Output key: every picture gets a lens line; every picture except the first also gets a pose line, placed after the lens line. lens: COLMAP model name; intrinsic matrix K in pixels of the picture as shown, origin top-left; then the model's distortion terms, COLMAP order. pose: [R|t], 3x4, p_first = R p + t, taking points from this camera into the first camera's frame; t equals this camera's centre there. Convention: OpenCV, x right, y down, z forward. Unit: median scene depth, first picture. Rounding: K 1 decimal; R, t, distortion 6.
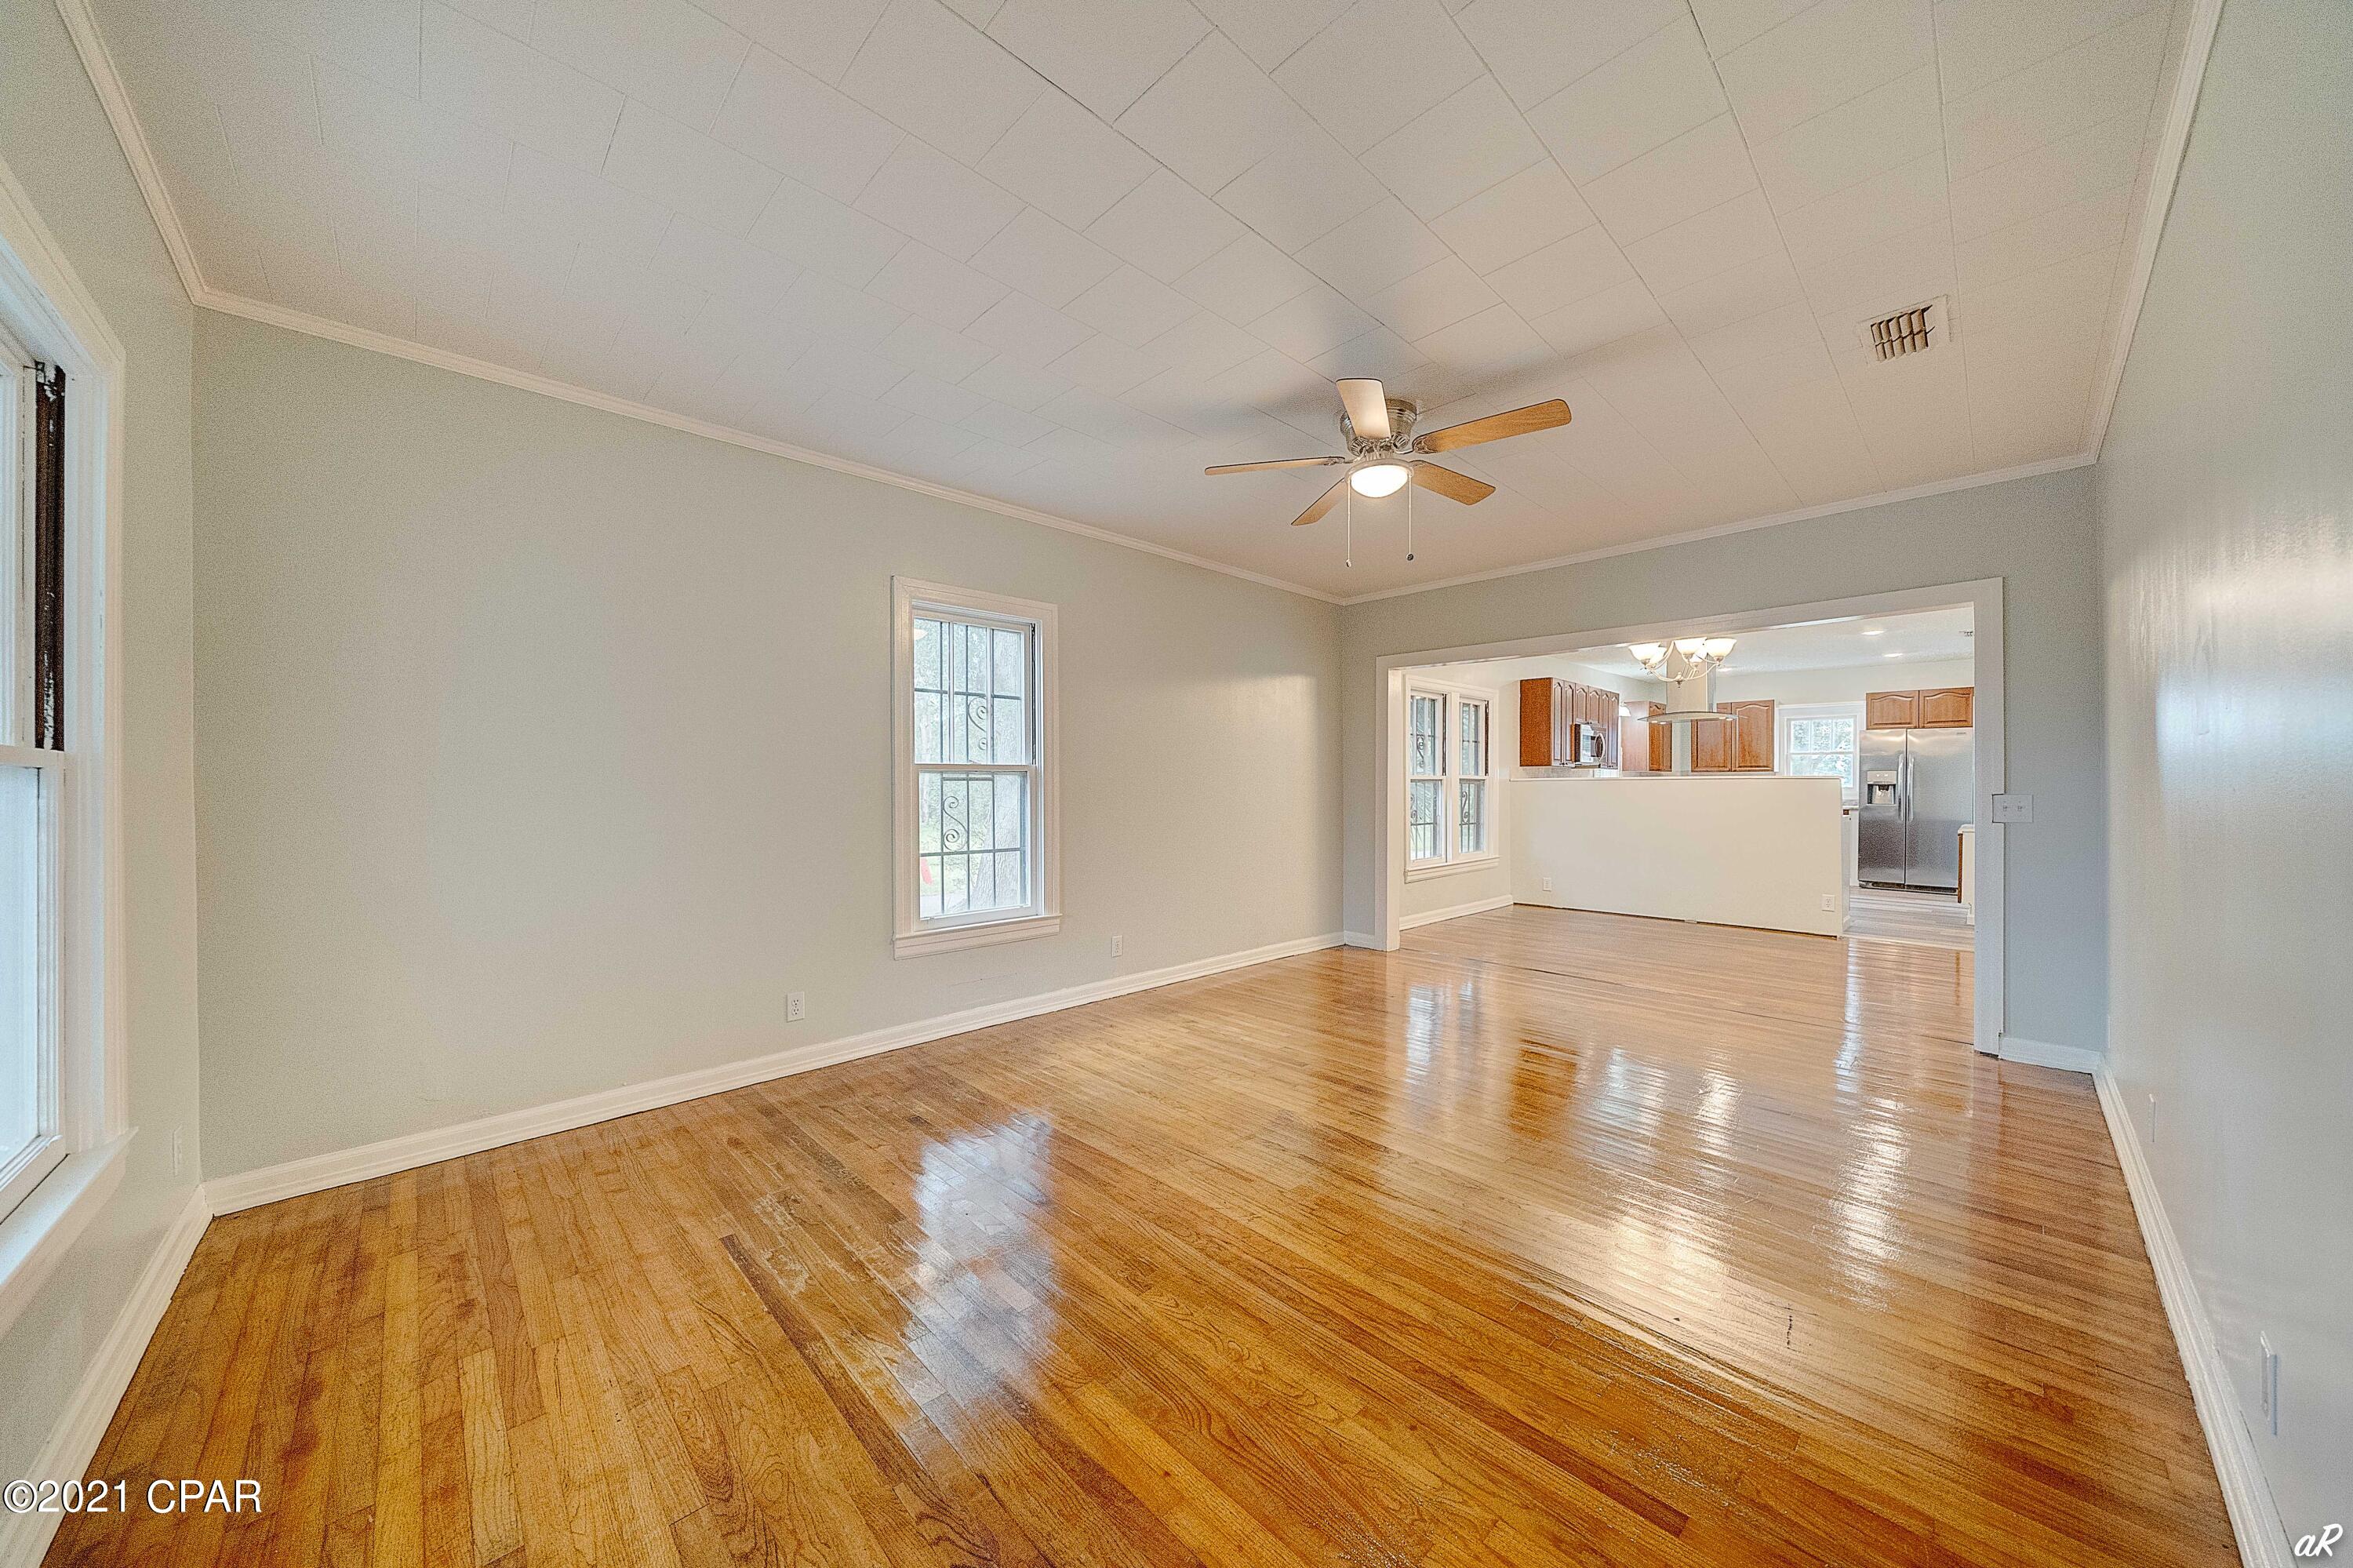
lens RADIAL K [[862.3, 0, 1195.1], [0, 862.3, 773.1], [0, 0, 1]] dist [-0.002372, 0.000003]
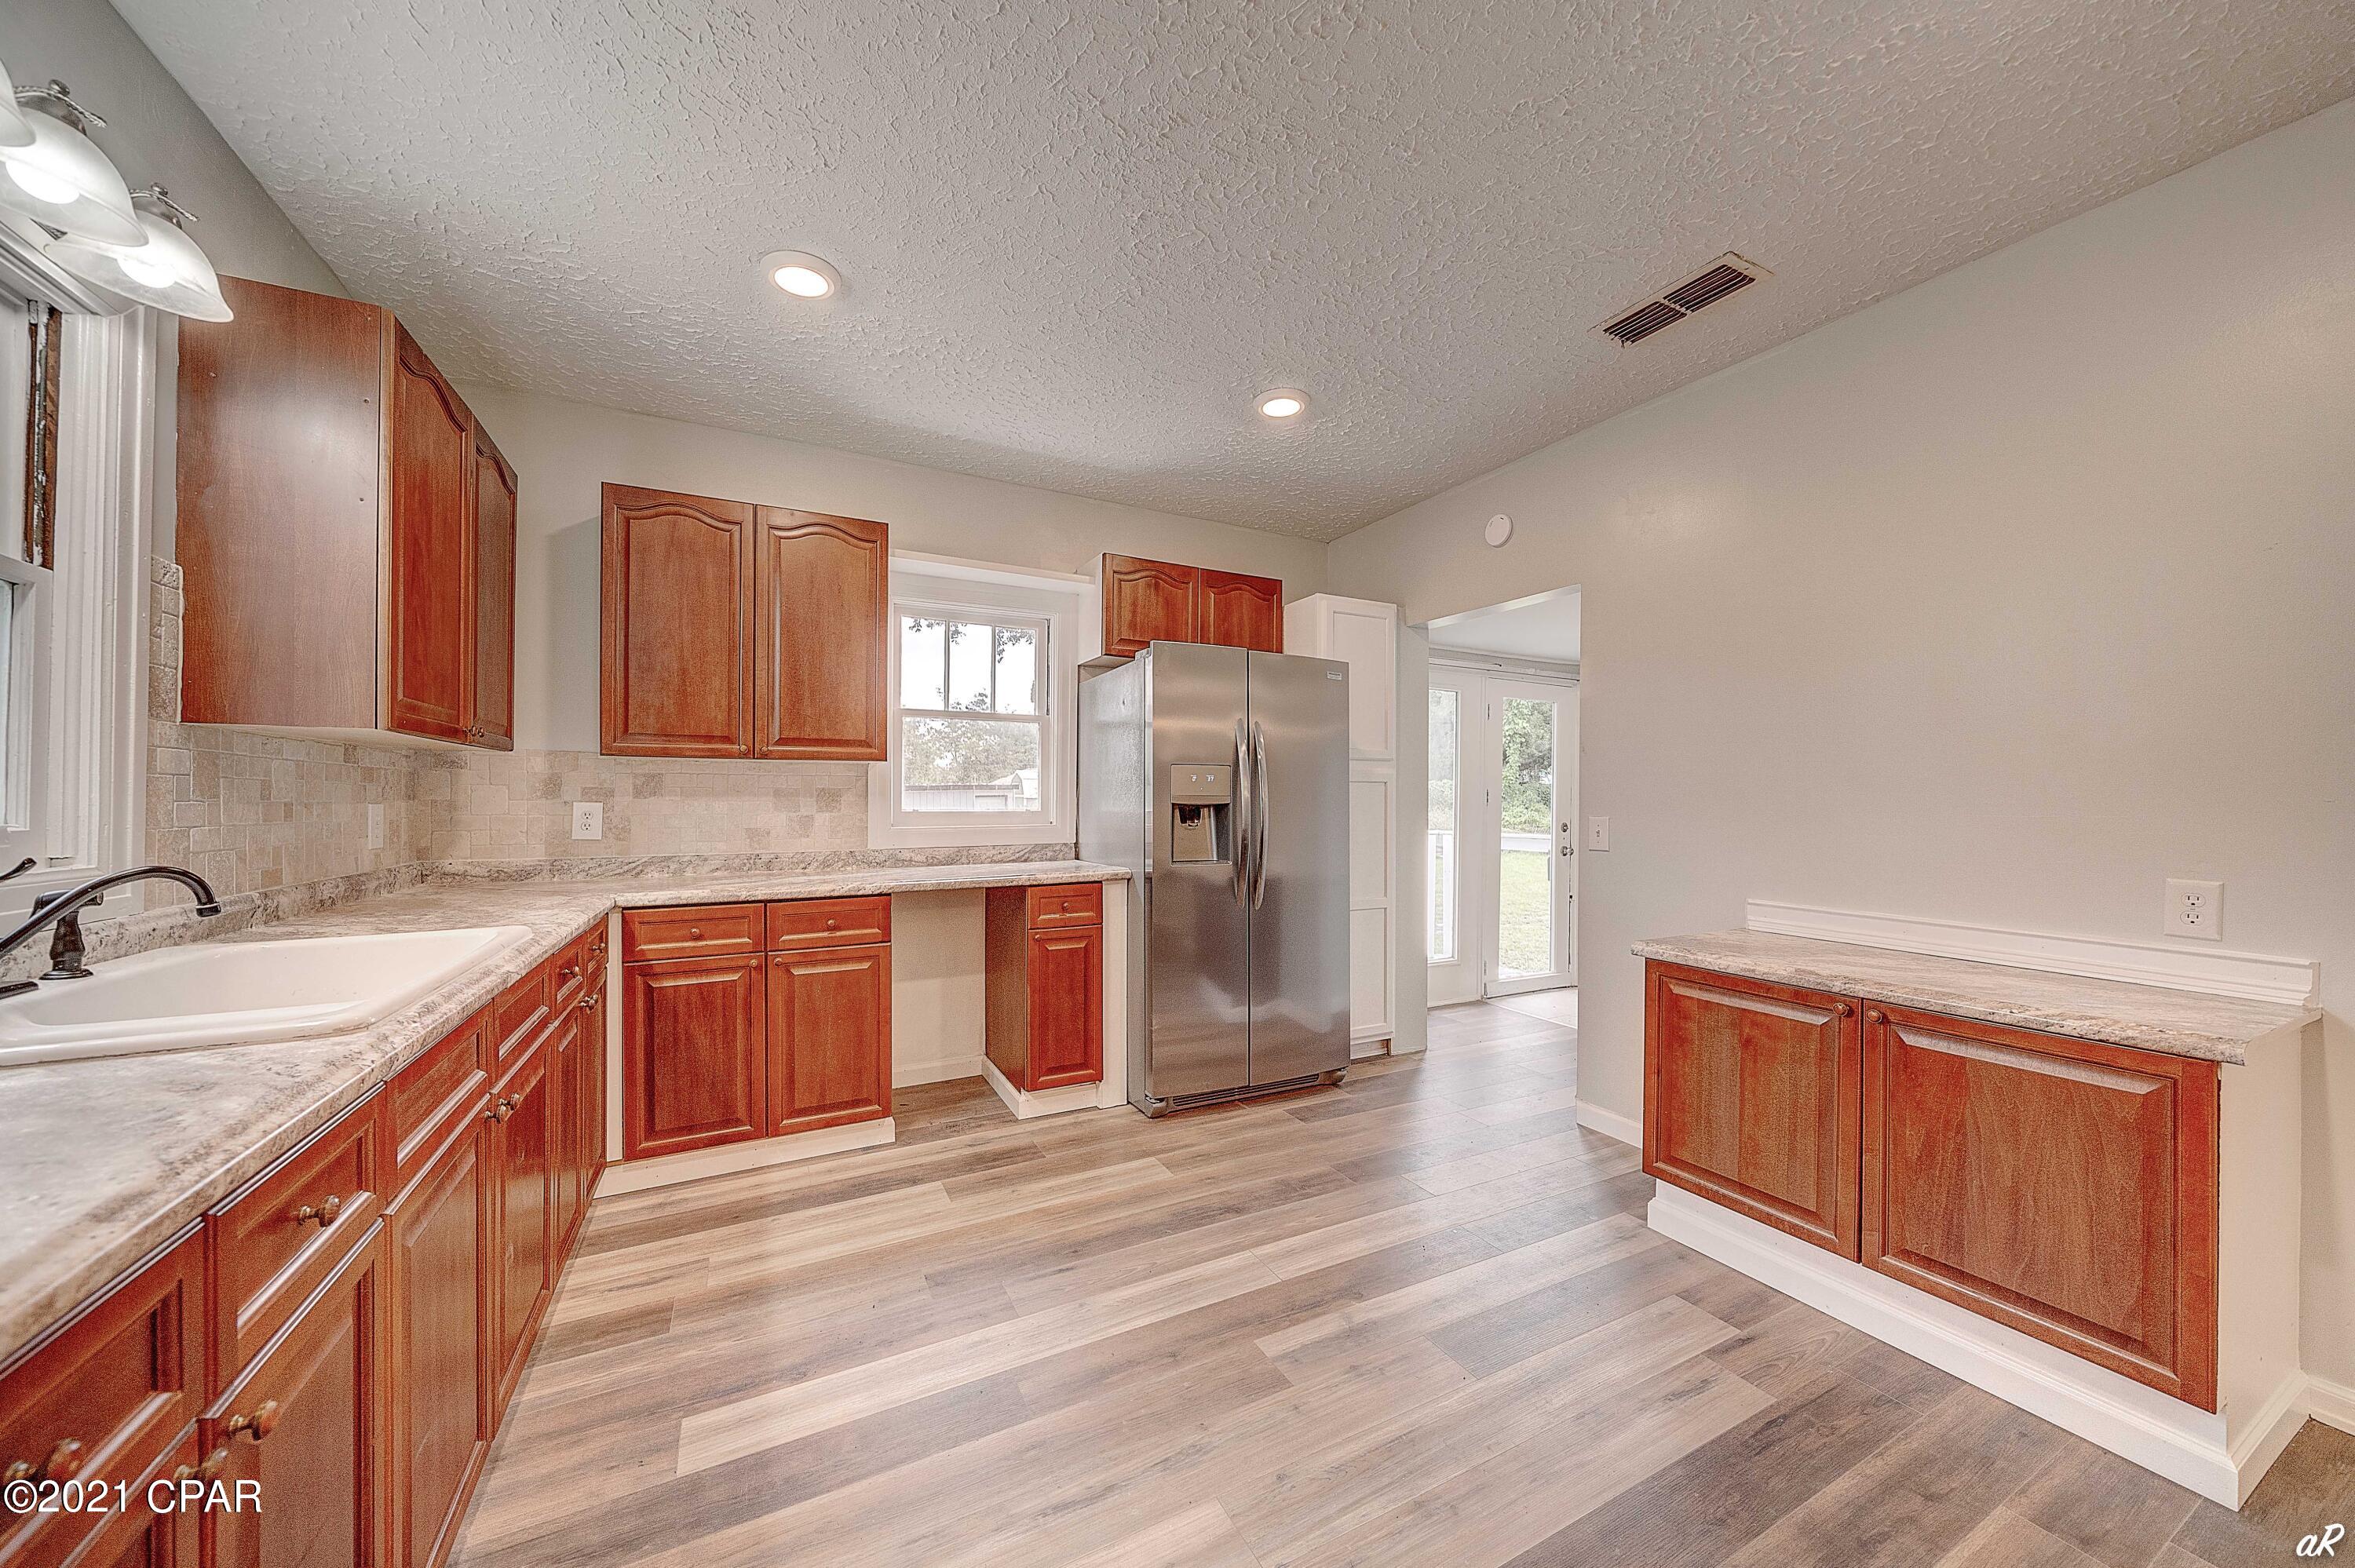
lens RADIAL K [[814.1, 0, 1167.0], [0, 814.1, 793.8], [0, 0, 1]] dist [-0.001341, -0.000037]
pose [[0.328094, 0.006427, 0.944623, 0.469764], [-0.009845, 0.999946, -0.003384, 0.009929], [-0.944594, -0.008190, 0.328139, 0.882388]]
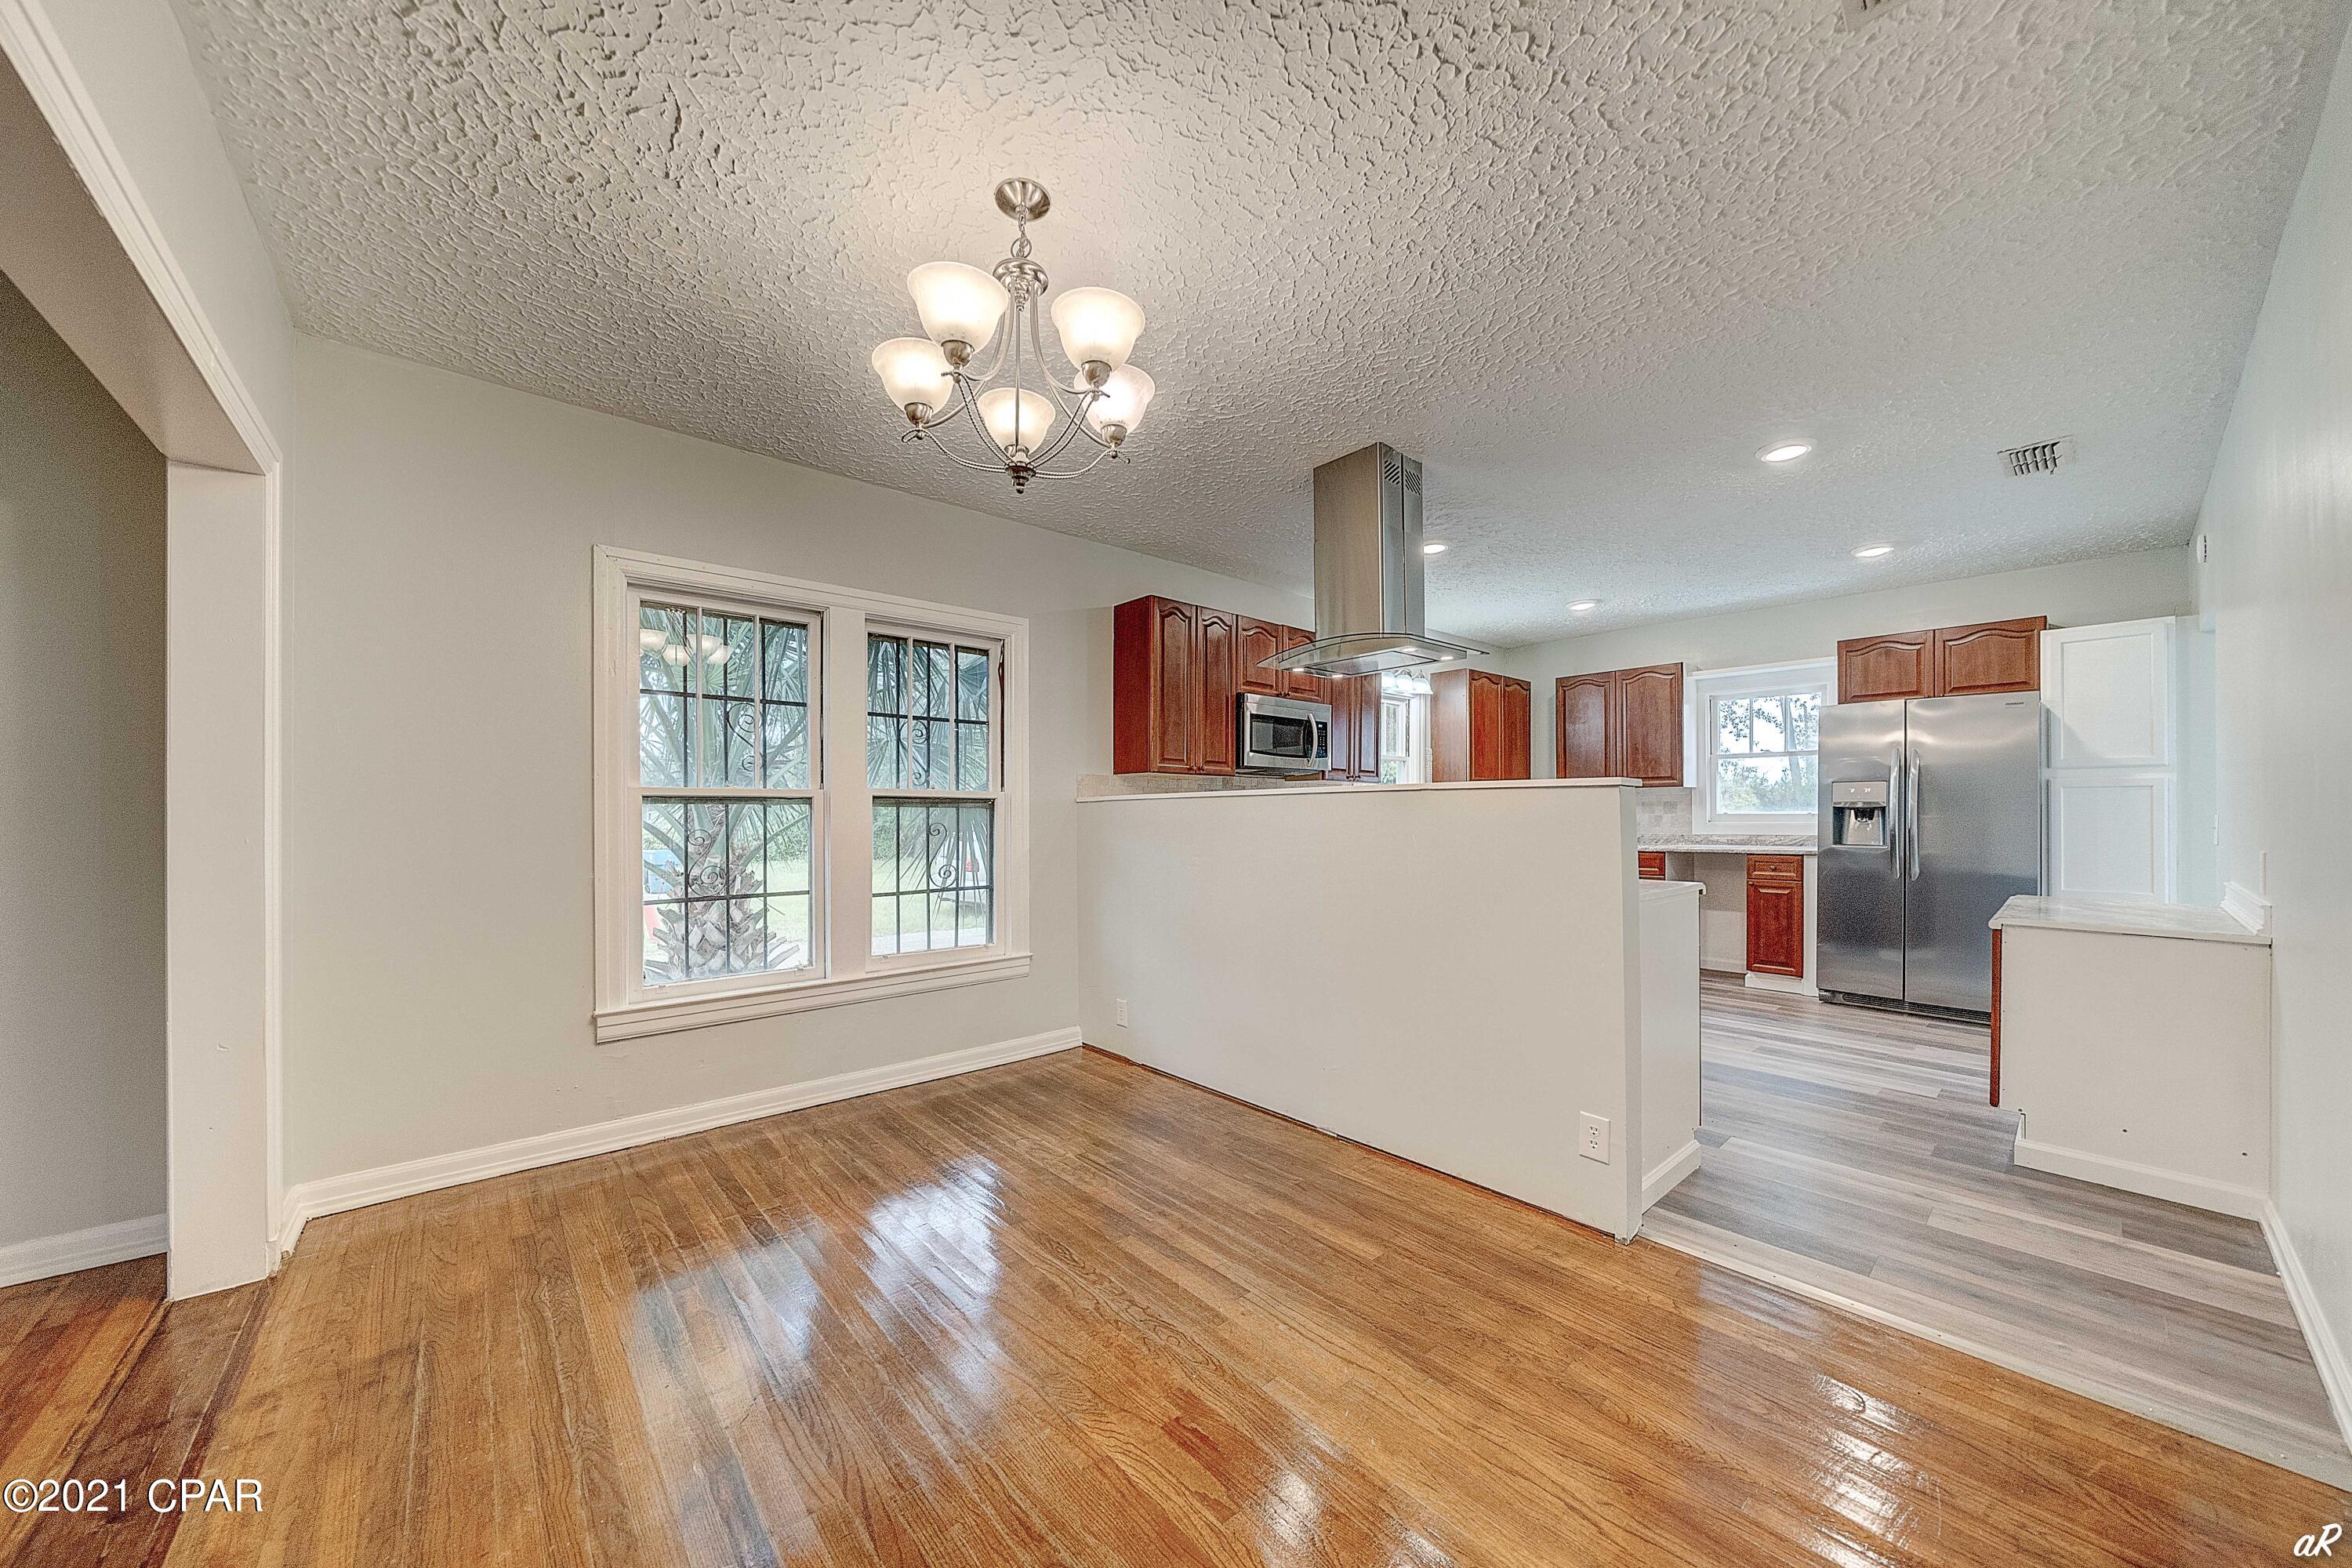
lens RADIAL K [[874.8, 0, 1151.1], [0, 874.8, 813.4], [0, 0, 1]] dist [-0.001013, 0.000020]
pose [[0.996230, -0.001441, -0.086738, 0.395784], [0.002035, 0.999975, 0.006762, 0.011926], [0.086727, -0.006914, 0.996208, 0.410393]]
